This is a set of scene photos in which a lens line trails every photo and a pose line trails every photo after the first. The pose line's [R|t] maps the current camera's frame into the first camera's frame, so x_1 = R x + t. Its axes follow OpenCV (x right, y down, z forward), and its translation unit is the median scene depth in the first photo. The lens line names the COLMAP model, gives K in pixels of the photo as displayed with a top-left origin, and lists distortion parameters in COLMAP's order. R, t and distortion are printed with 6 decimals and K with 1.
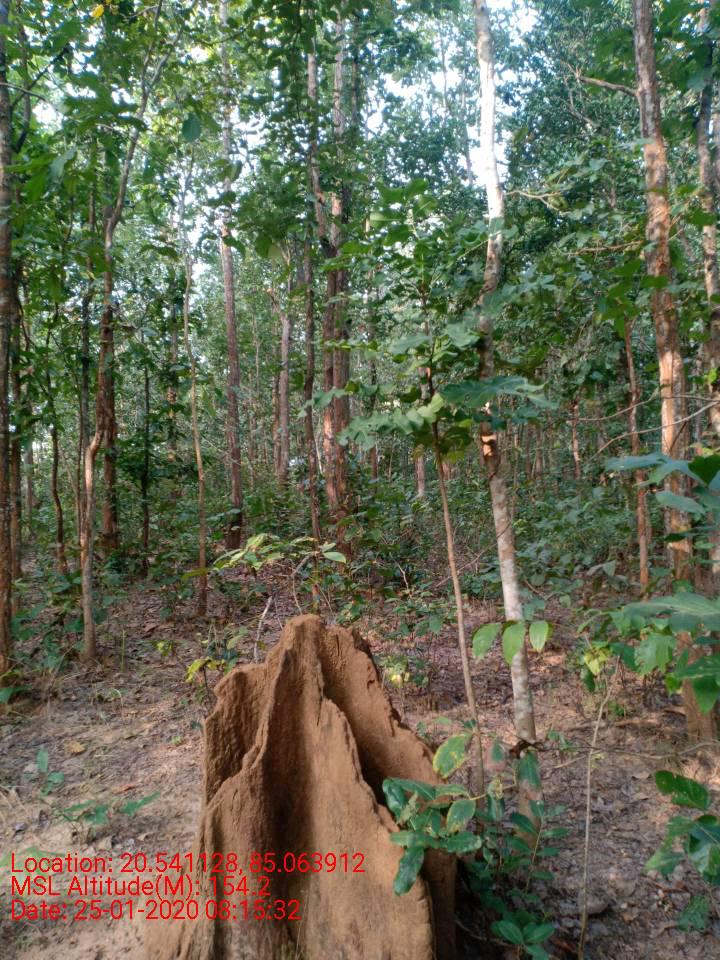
lens RADIAL K [[700.2, 0, 355.1], [0, 700.2, 483.8], [0, 0, 1]] dist [0.128831, -0.189545]
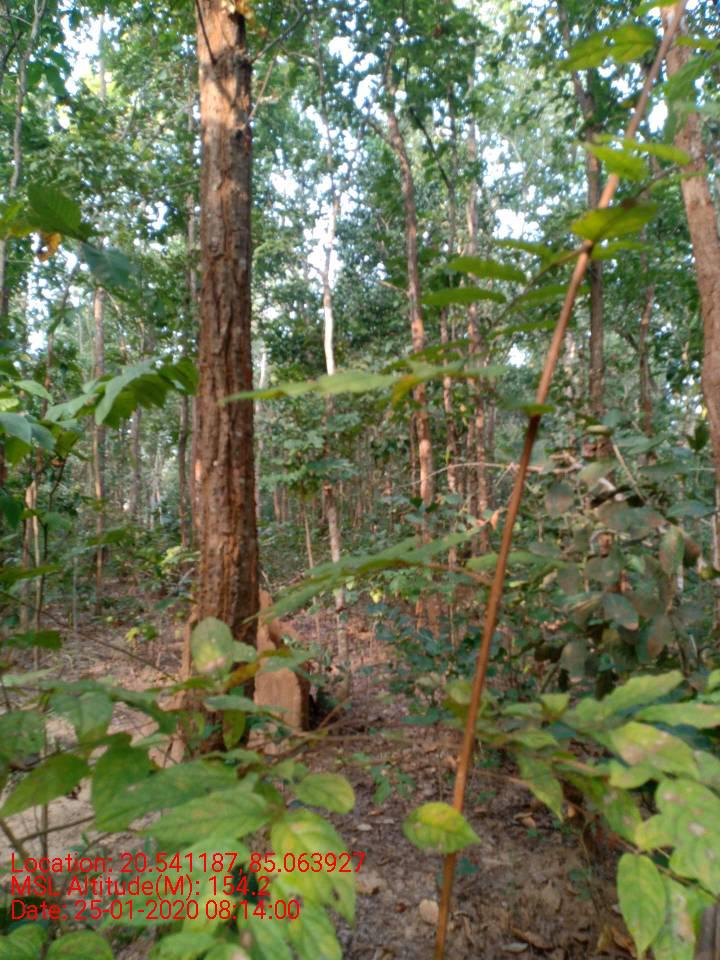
lens RADIAL K [[703.9, 0, 360.0], [0, 703.9, 480.0], [0, 0, 1]] dist [0.078213, -0.107785]
pose [[0.968799, 0.024970, 0.246585, -0.208637], [-0.007033, 0.997281, -0.073354, 0.058144], [-0.247746, 0.069331, 0.966341, -0.926908]]
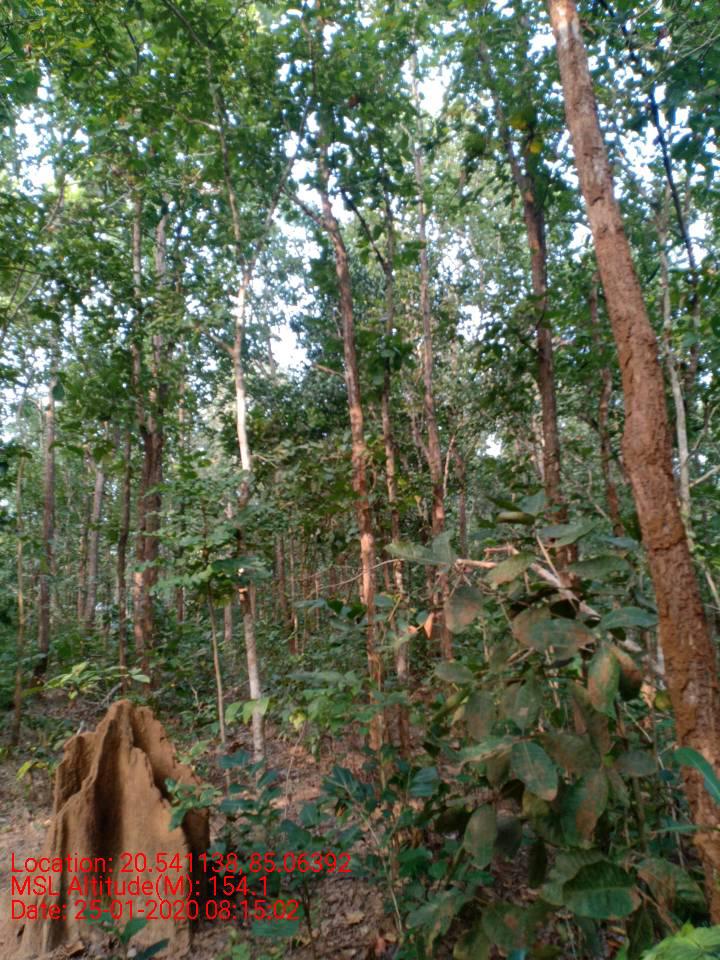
lens RADIAL K [[700.2, 0, 355.1], [0, 700.2, 483.8], [0, 0, 1]] dist [0.128831, -0.189545]
pose [[0.966288, 0.035594, 0.254990, 0.009806], [0.016392, 0.979883, -0.198900, 0.026899], [-0.256940, 0.196375, 0.946266, -0.743226]]
